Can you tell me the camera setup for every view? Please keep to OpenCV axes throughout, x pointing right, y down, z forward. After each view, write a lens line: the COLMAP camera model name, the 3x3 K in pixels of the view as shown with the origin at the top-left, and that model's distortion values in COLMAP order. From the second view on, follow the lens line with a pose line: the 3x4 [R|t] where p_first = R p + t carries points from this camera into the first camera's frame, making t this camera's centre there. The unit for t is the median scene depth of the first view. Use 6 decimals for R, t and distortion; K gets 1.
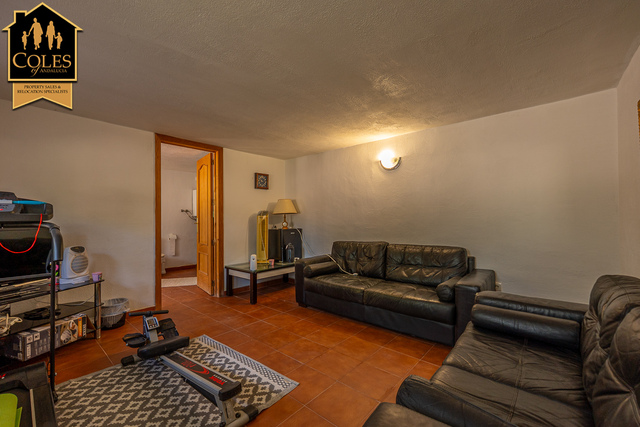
lens RADIAL K [[275.4, 0, 320.0], [0, 275.4, 213.5], [0, 0, 1]] dist [0.000136, -0.000205]
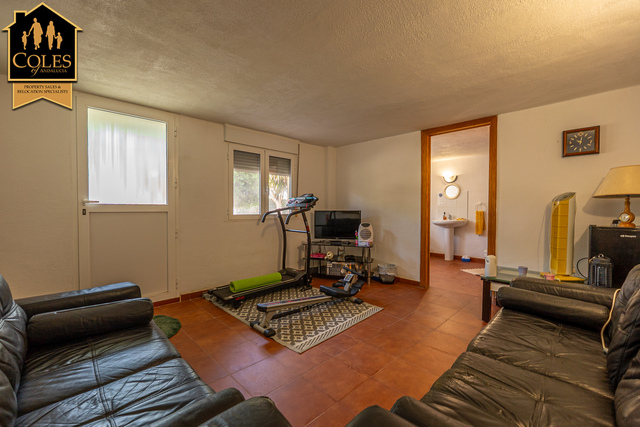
lens RADIAL K [[275.4, 0, 320.0], [0, 275.4, 213.5], [0, 0, 1]] dist [0.000136, -0.000205]
pose [[-0.097993, 0.023248, -0.994916, 0.569971], [0.013819, 0.999663, 0.021997, 0.018708], [0.995091, -0.011593, -0.098281, 0.678047]]
